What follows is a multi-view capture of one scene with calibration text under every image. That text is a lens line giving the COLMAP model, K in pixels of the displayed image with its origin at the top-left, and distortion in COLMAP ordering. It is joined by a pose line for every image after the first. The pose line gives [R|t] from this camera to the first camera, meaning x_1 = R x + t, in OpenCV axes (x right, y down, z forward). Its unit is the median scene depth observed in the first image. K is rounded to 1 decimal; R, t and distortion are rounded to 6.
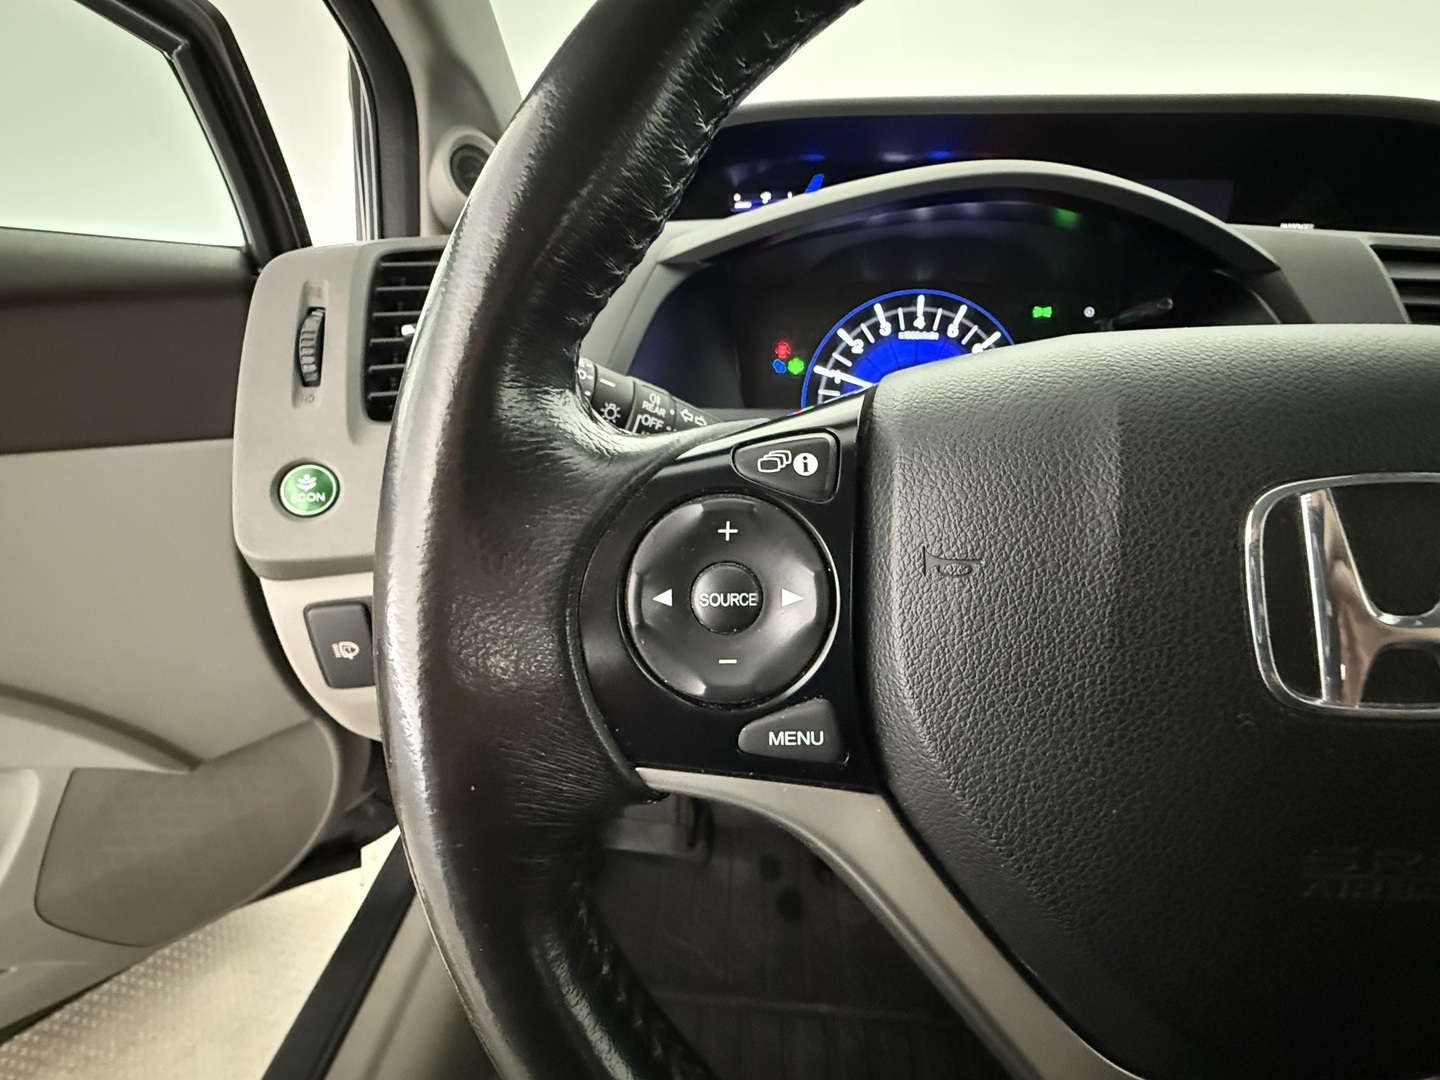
lens RADIAL K [[658.5, 0, 702.7], [0, 658.5, 537.0], [0, 0, 1]] dist [0.000146, 0.000620]
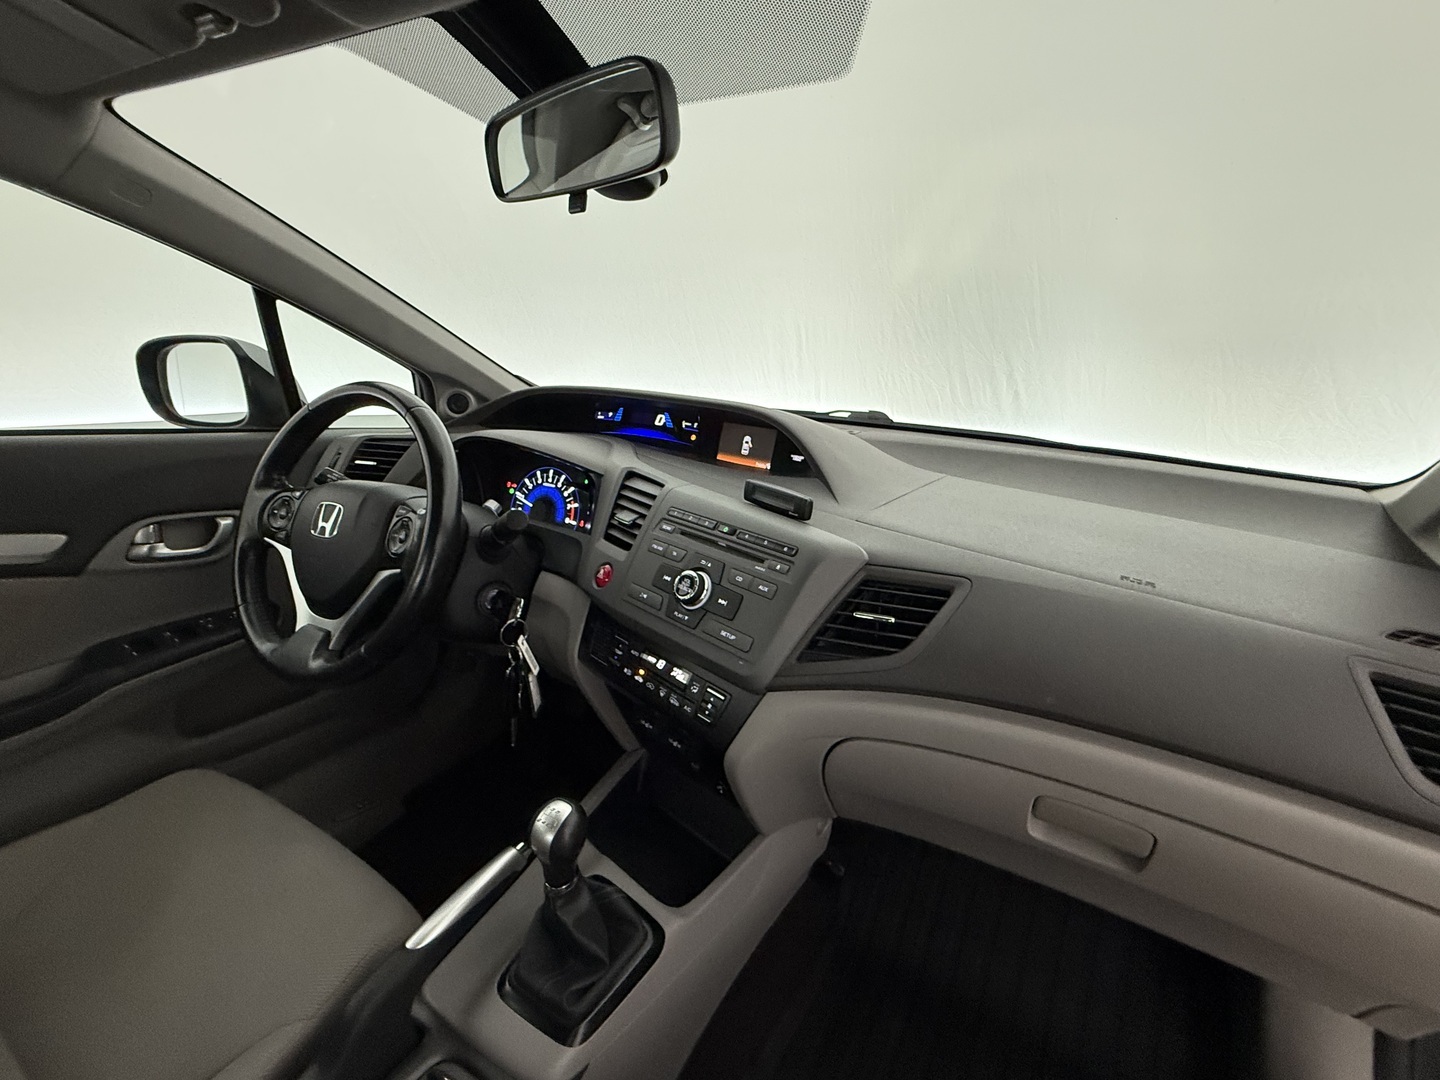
lens RADIAL K [[649.1, 0, 716.8], [0, 649.1, 536.6], [0, 0, 1]] dist [-0.000634, 0.000679]
pose [[0.899953, 0.153314, -0.408142, 1.917661], [-0.226238, 0.964450, -0.136571, 0.066977], [0.372695, 0.215245, 0.902645, -0.908286]]
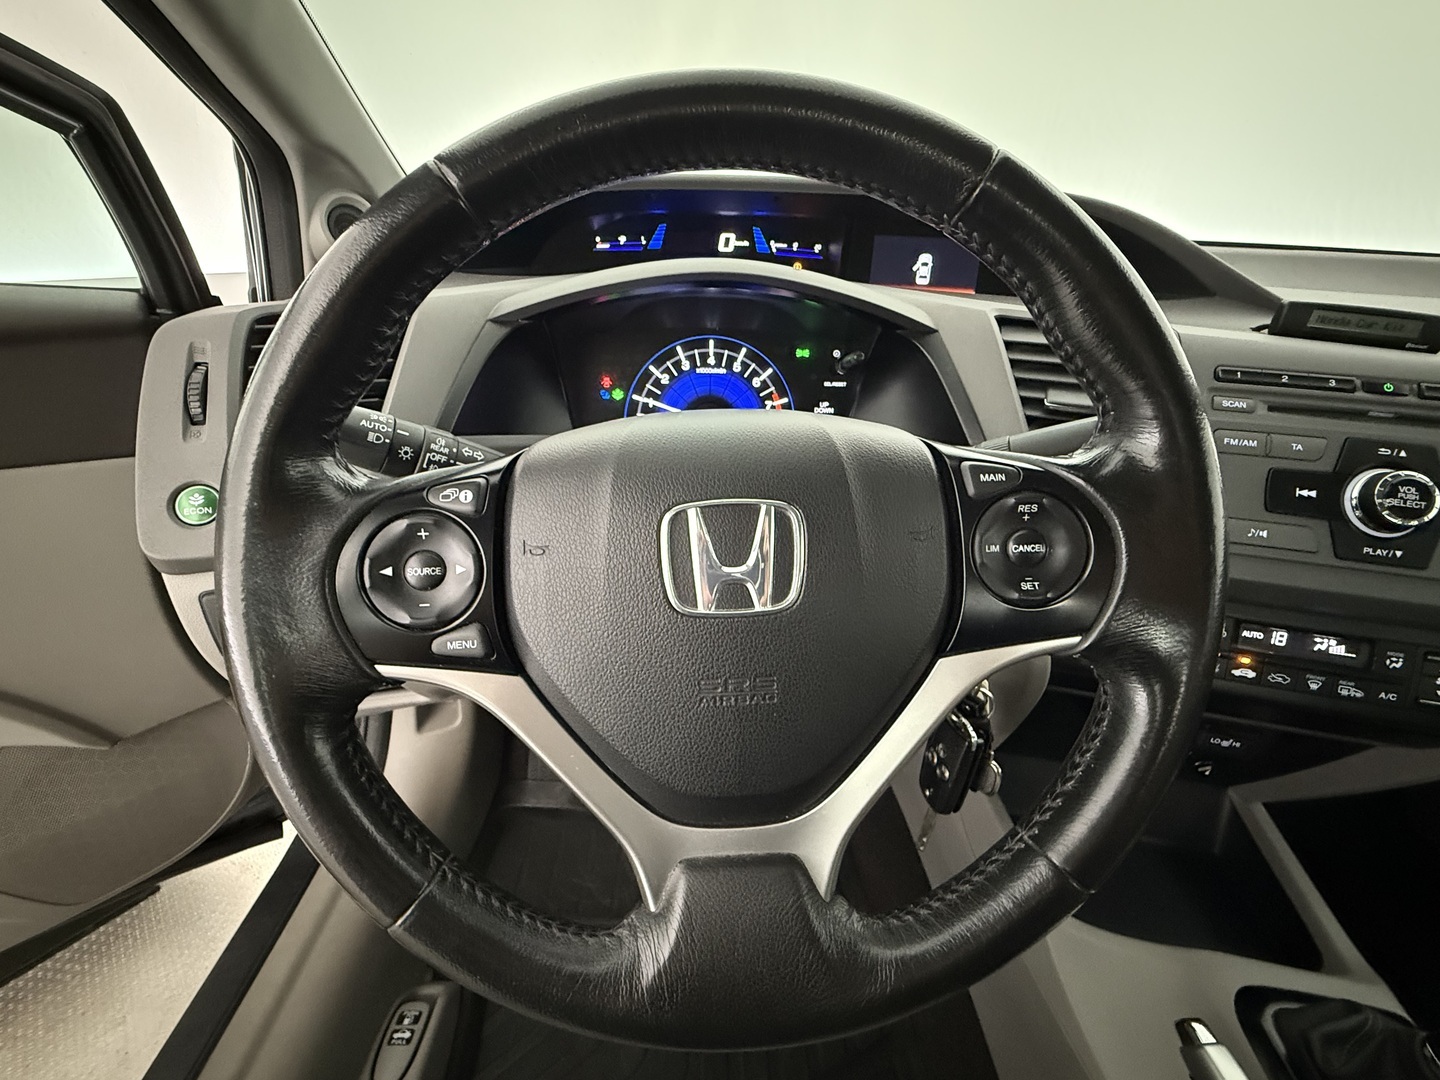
lens RADIAL K [[649.1, 0, 716.8], [0, 649.1, 536.6], [0, 0, 1]] dist [-0.000634, 0.000679]
pose [[0.994830, -0.026463, 0.098044, 0.207834], [0.024889, 0.999542, 0.017237, -0.003867], [-0.098455, -0.014707, 0.995033, -0.269028]]
